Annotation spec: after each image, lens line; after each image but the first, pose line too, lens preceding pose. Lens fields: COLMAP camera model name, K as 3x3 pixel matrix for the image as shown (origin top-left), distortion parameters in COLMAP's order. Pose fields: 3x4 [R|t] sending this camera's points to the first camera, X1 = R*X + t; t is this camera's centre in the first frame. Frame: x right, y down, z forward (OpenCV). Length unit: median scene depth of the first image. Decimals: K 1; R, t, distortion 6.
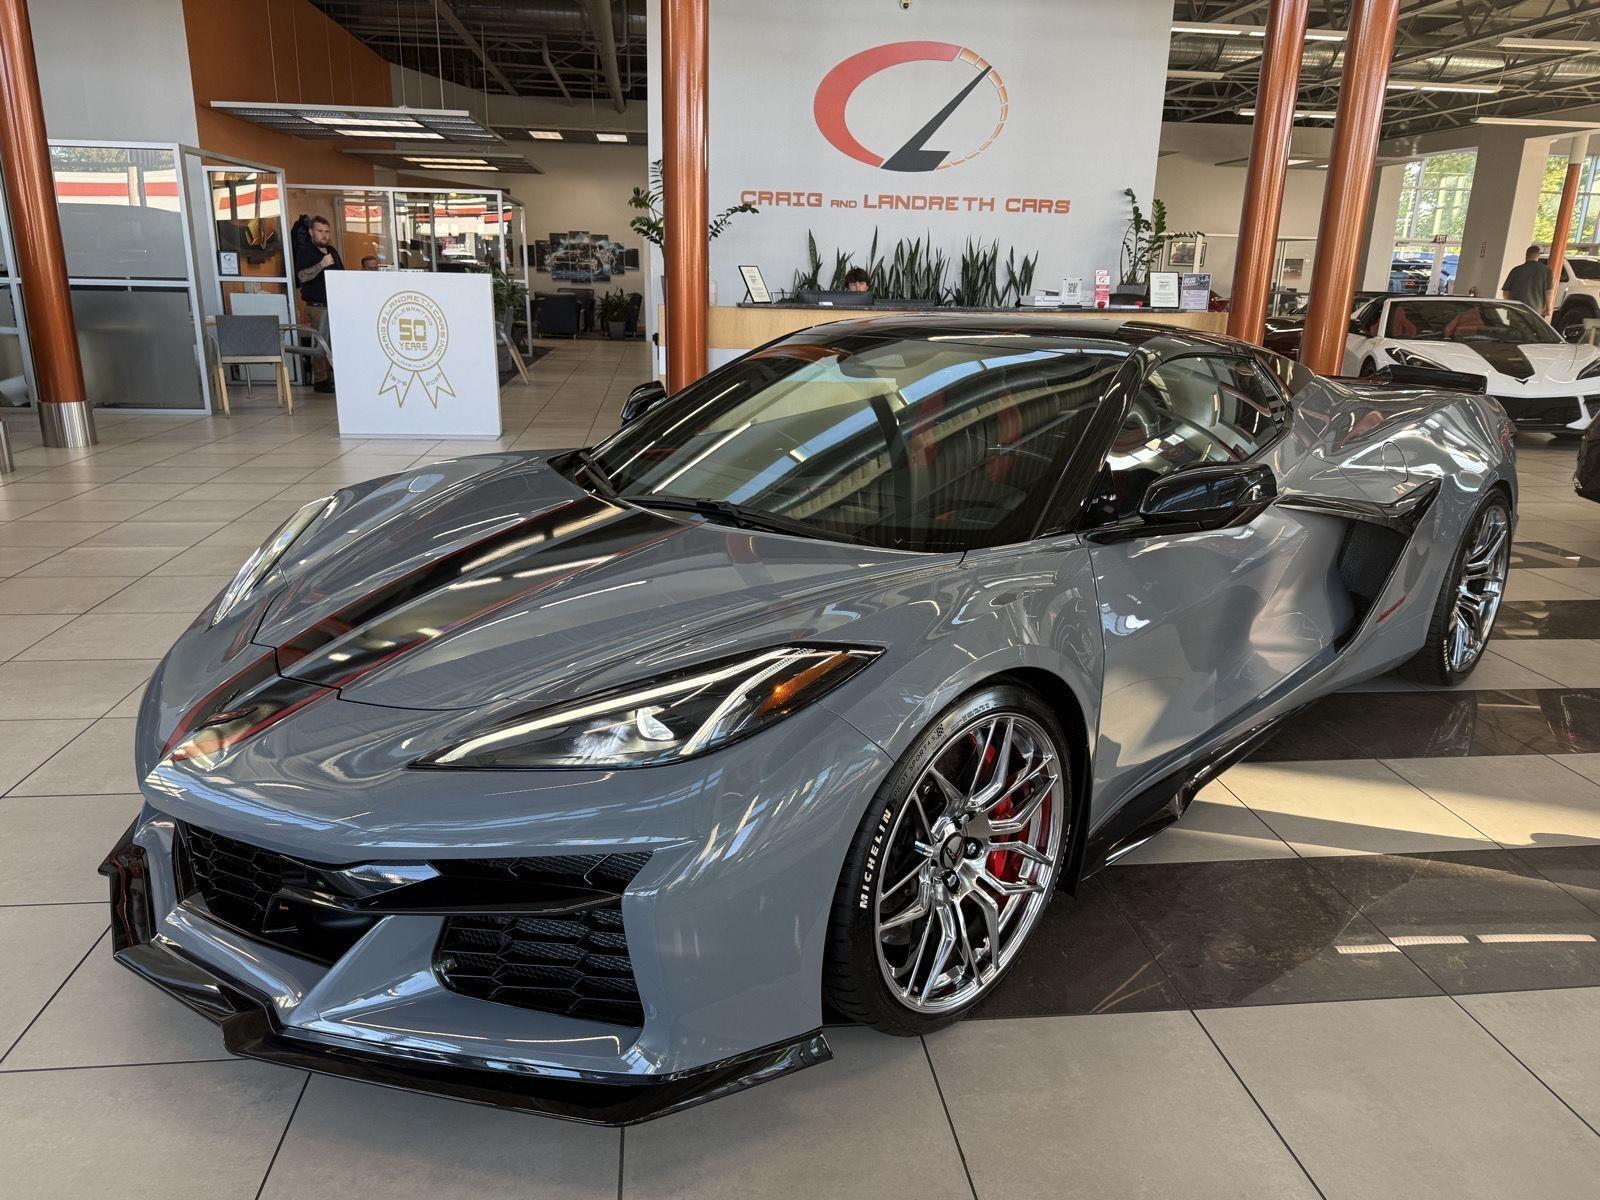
lens RADIAL K [[1115.2, 0, 787.3], [0, 1115.2, 613.8], [0, 0, 1]] dist [0.019052, -0.030778]
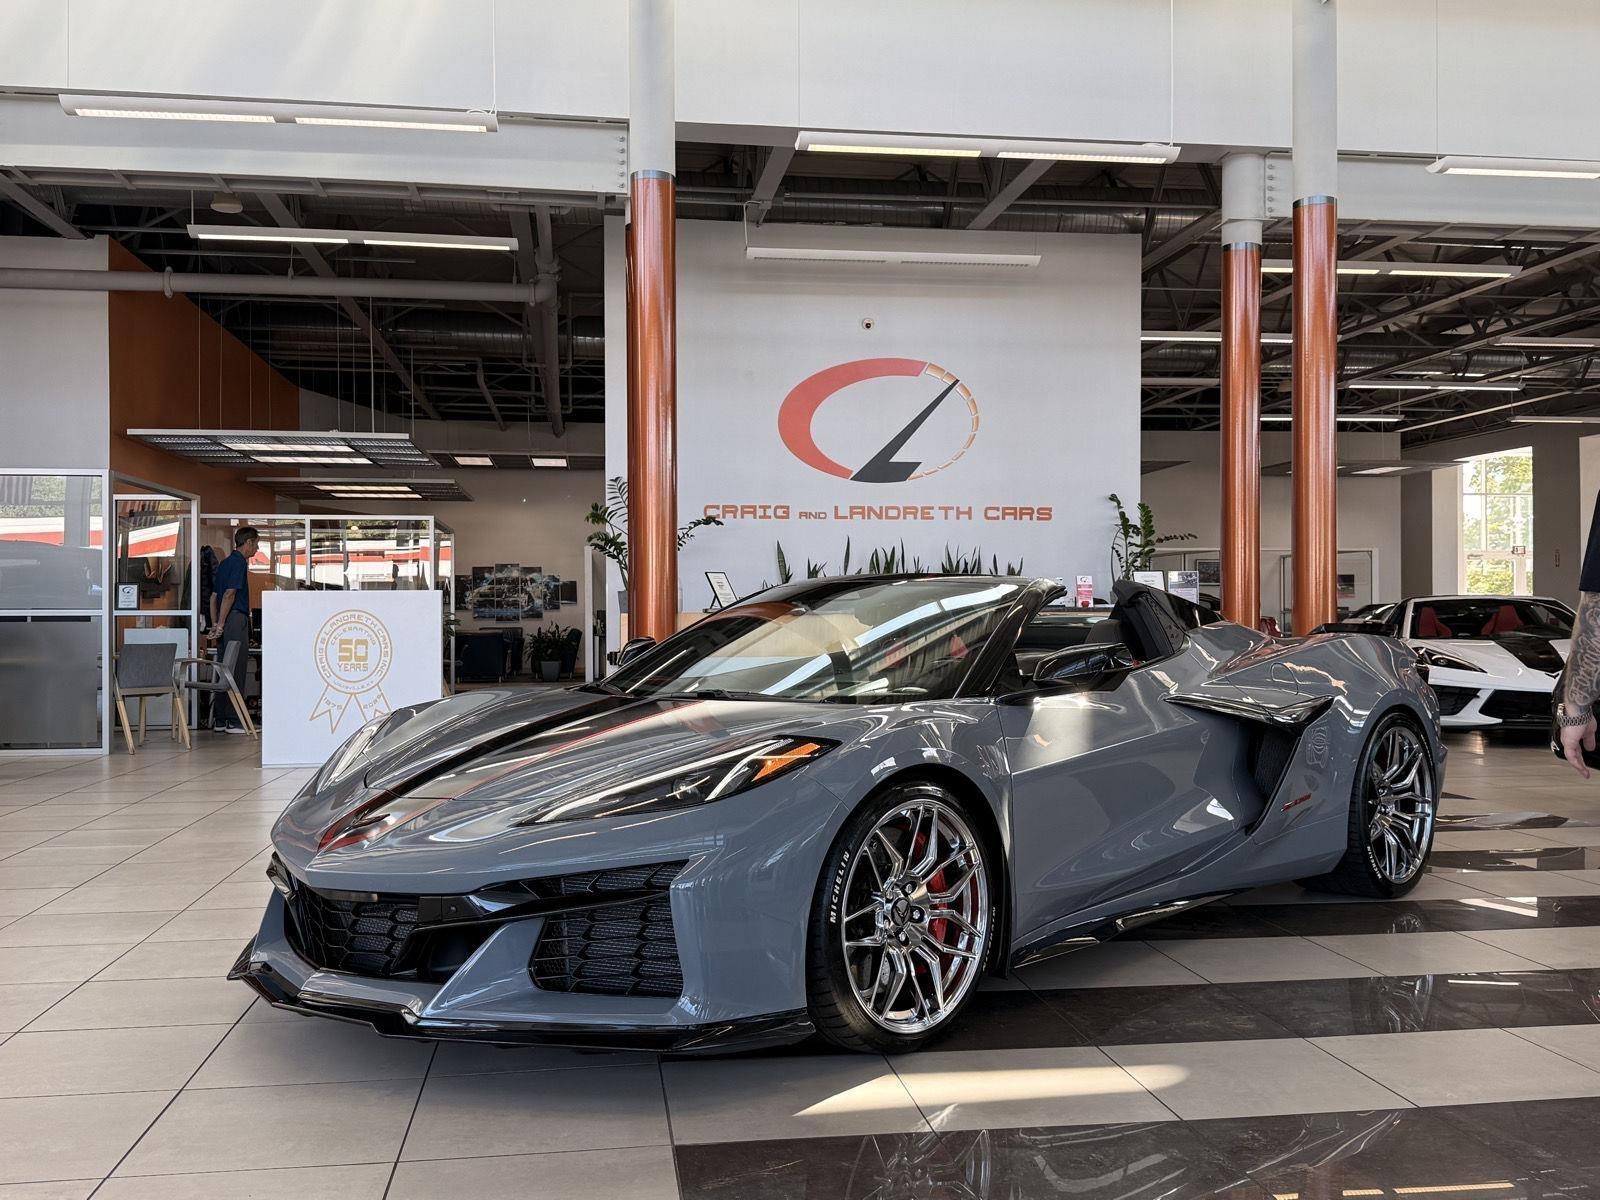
lens RADIAL K [[1403.3, 0, 795.6], [0, 1403.3, 602.4], [0, 0, 1]] dist [0.076583, -0.115409]
pose [[0.999160, -0.025621, 0.031982, -0.003441], [0.033943, 0.954709, -0.295597, 0.051390], [-0.022960, 0.296435, 0.954777, -0.106583]]
